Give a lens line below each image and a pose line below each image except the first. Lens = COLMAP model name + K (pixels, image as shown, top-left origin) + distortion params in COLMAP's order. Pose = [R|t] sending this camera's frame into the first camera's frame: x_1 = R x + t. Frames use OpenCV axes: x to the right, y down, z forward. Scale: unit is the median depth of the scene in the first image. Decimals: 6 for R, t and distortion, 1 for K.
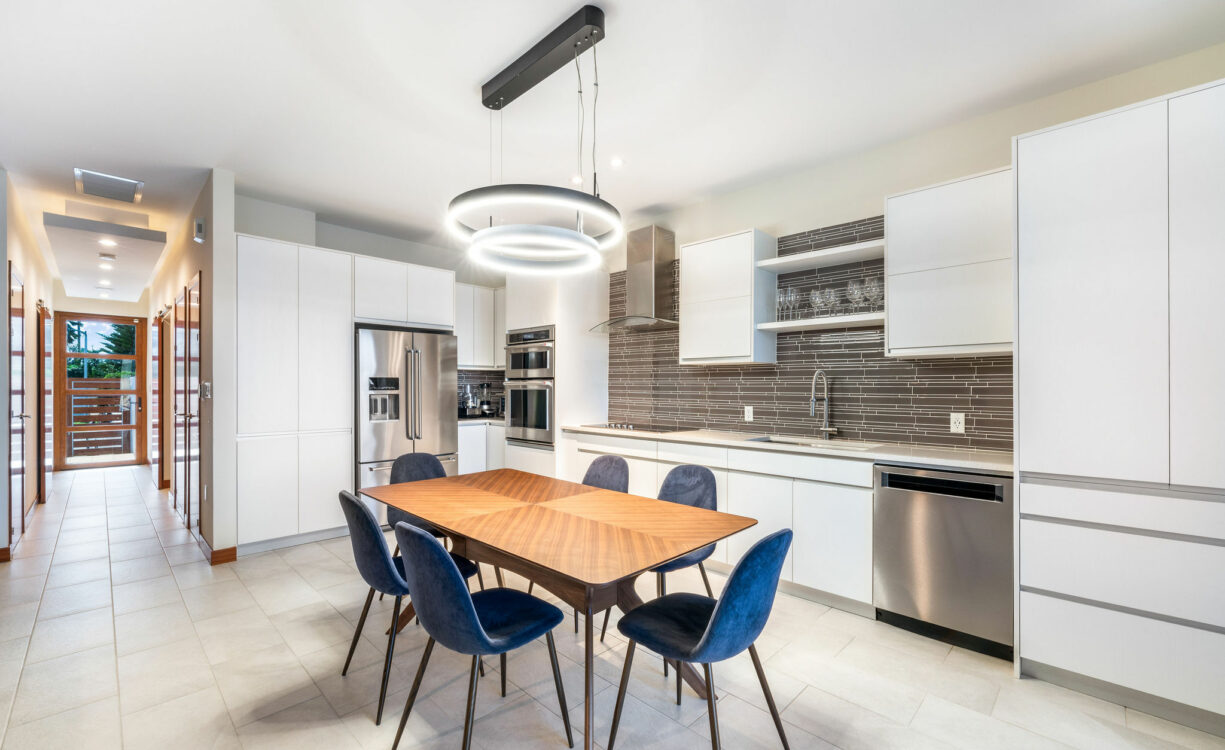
lens RADIAL K [[505.3, 0, 617.0], [0, 505.3, 381.9], [0, 0, 1]] dist [-0.002355, -0.000268]
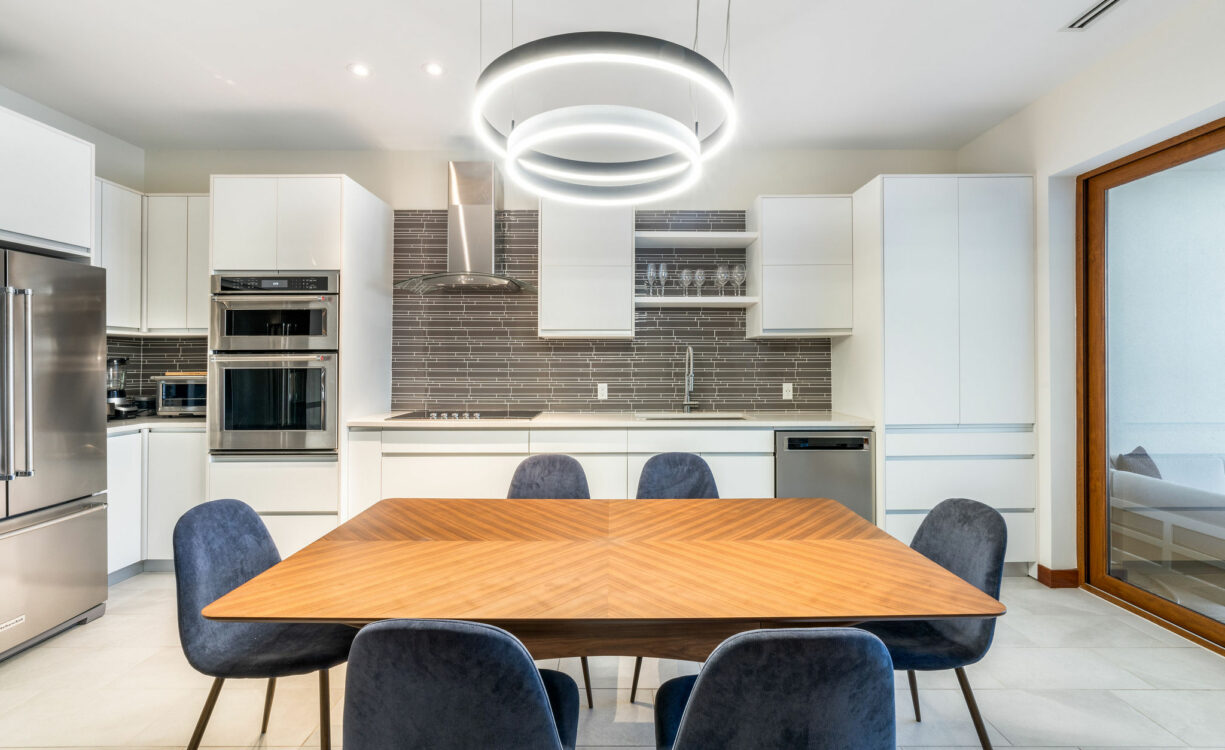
lens RADIAL K [[505.3, 0, 616.8], [0, 505.3, 356.3], [0, 0, 1]] dist [-0.002355, -0.000268]
pose [[0.714002, 0.004365, 0.700130, -0.384687], [-0.002847, 0.999990, -0.003330, 0.000960], [-0.700138, 0.000384, 0.714007, 0.320417]]
